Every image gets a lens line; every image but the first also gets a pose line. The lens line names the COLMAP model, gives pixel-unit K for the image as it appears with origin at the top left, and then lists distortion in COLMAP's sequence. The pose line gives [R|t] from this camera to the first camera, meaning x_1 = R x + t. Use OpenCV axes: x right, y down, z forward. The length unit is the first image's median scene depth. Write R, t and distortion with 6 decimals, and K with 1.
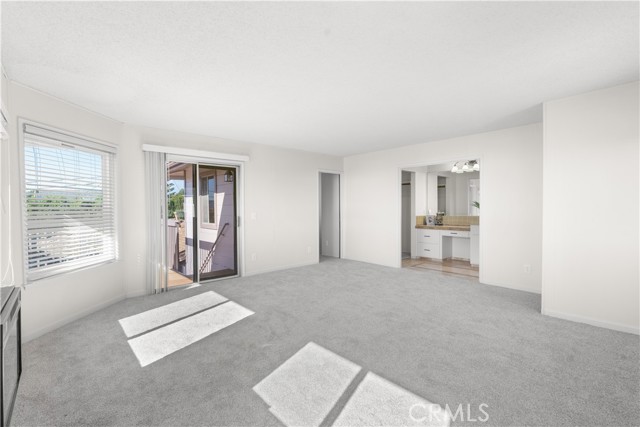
lens RADIAL K [[292.8, 0, 320.0], [0, 292.8, 213.5], [0, 0, 1]] dist [-0.014628, -0.000096]
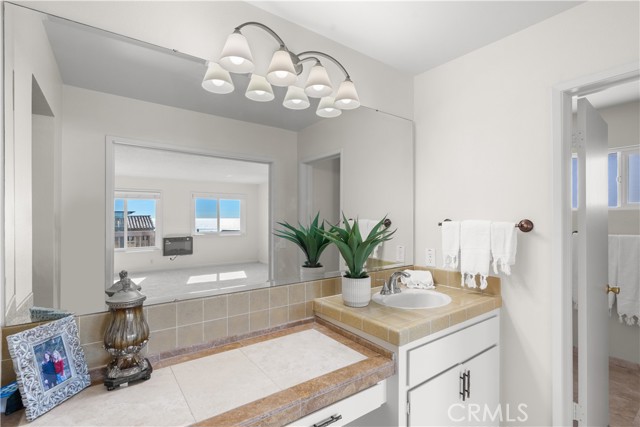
lens RADIAL K [[298.5, 0, 315.0], [0, 298.5, 223.1], [0, 0, 1]] dist [-0.011317, 0.000123]
pose [[0.137132, 0.002923, 0.990549, 0.262964], [0.030162, 0.999520, -0.007125, -0.036741], [-0.990094, 0.030854, 0.136978, 0.870158]]
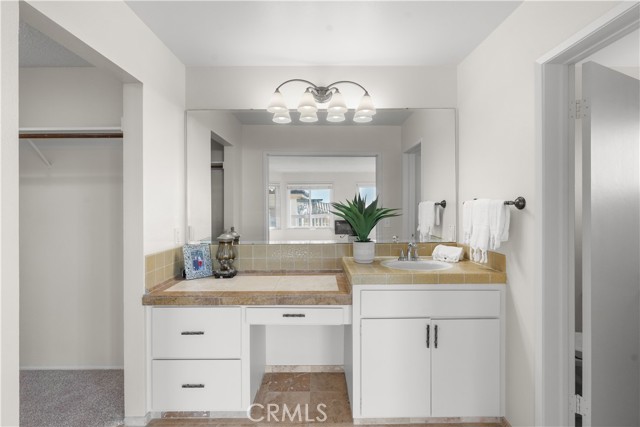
lens RADIAL K [[292.8, 0, 320.0], [0, 292.8, 213.5], [0, 0, 1]] dist [-0.014628, -0.000096]
pose [[0.684175, -0.003769, 0.729308, 0.241118], [0.015968, 0.999824, -0.009813, -0.023396], [-0.729143, 0.018360, 0.684115, 0.695515]]
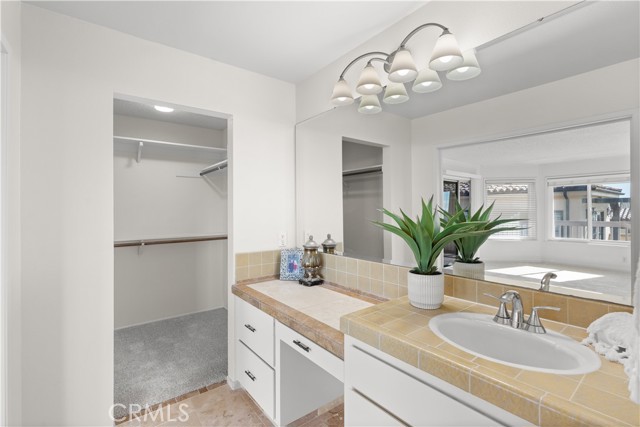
lens RADIAL K [[292.8, 0, 320.0], [0, 292.8, 213.5], [0, 0, 1]] dist [-0.014628, -0.000096]
pose [[0.995010, 0.013190, -0.098903, 0.445028], [-0.014939, 0.999744, -0.016972, -0.030489], [0.098654, 0.018365, 0.994952, 0.675383]]
